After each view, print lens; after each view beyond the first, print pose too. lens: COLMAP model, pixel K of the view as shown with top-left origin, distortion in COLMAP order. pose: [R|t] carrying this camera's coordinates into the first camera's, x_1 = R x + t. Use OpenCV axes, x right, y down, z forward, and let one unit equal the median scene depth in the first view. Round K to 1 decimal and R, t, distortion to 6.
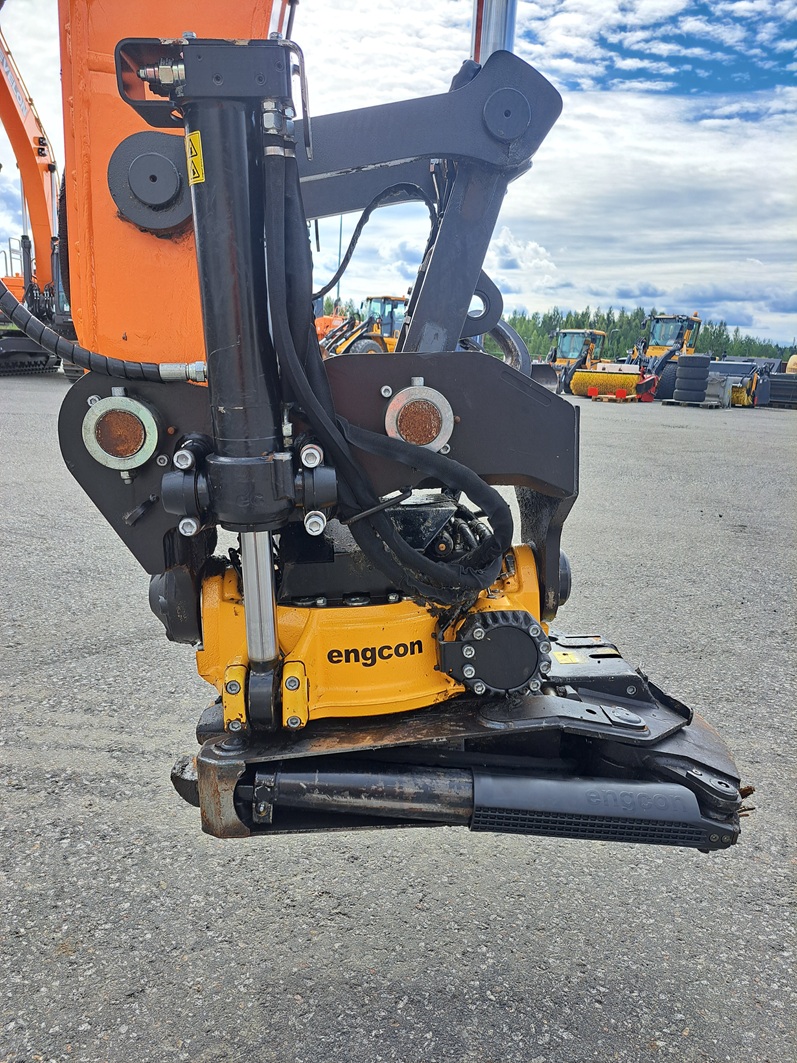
lens RADIAL K [[750.4, 0, 398.5], [0, 750.4, 531.5], [0, 0, 1]] dist [0.093040, -0.000825]
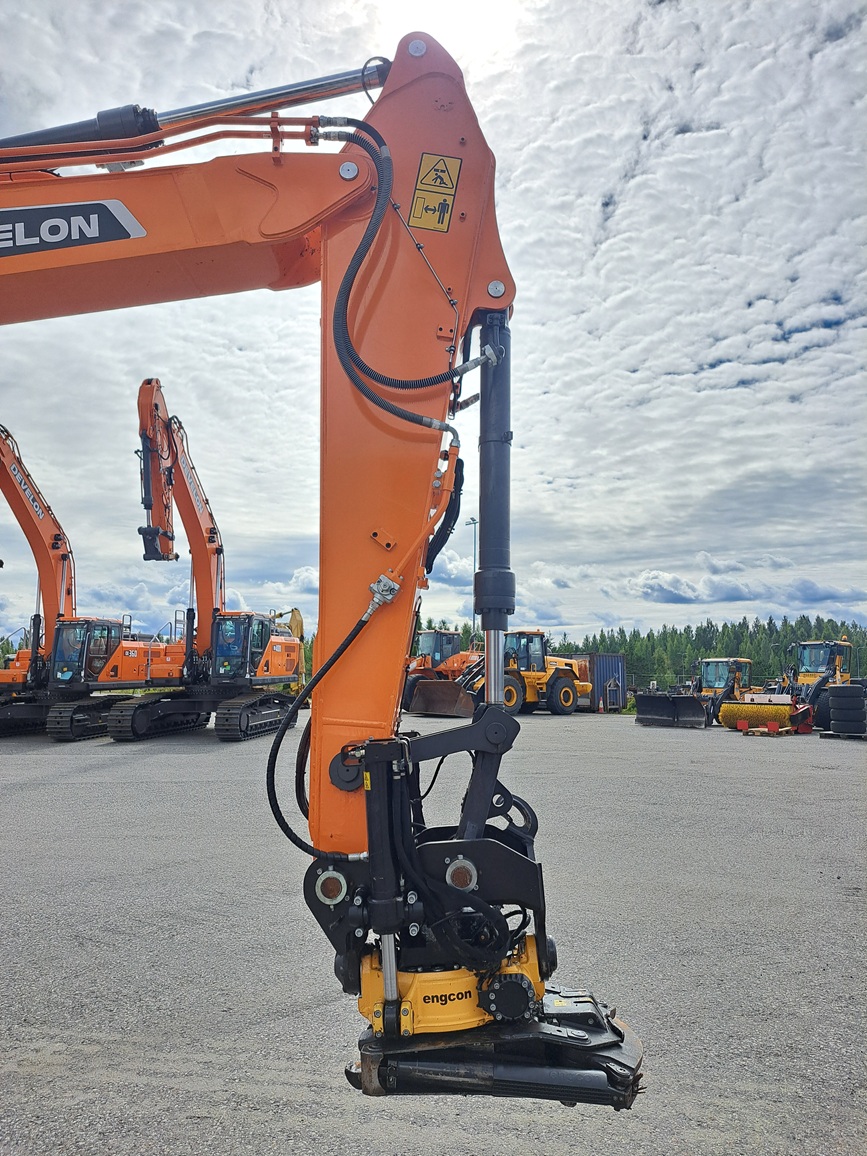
lens RADIAL K [[824.4, 0, 441.6], [0, 824.4, 579.2], [0, 0, 1]] dist [0.080111, -0.089212]
pose [[0.991261, -0.063906, -0.115404, 0.277325], [0.020647, 0.939201, -0.342746, -0.118396], [0.130291, 0.337368, 0.932313, -1.419314]]
